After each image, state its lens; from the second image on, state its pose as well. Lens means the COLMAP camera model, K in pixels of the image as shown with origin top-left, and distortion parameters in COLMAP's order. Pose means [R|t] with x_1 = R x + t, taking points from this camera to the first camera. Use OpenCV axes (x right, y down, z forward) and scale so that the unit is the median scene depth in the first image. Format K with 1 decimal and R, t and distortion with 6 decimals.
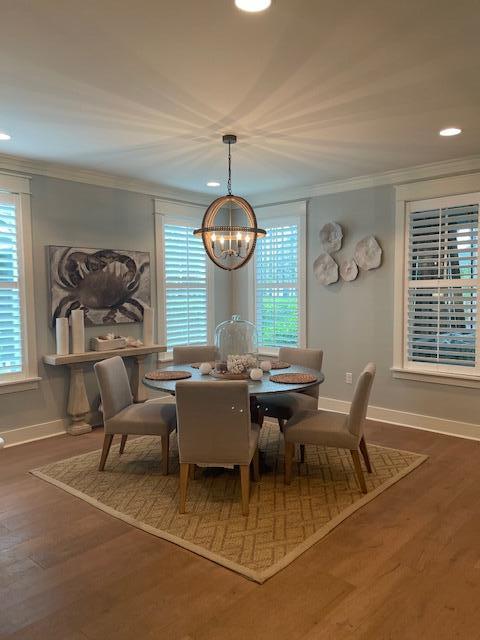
lens RADIAL K [[472.0, 0, 241.3], [0, 472.0, 321.5], [0, 0, 1]] dist [0.055653, -0.051934]
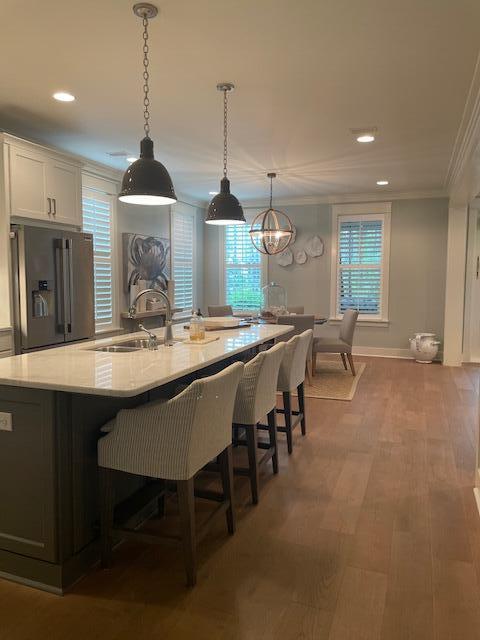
lens RADIAL K [[472.0, 0, 238.5], [0, 472.0, 317.6], [0, 0, 1]] dist [0.055653, -0.051934]
pose [[0.927233, -0.020627, 0.373917, -0.569897], [0.013074, 0.999656, 0.022727, 0.054998], [-0.374258, -0.016185, 0.927183, -0.372750]]
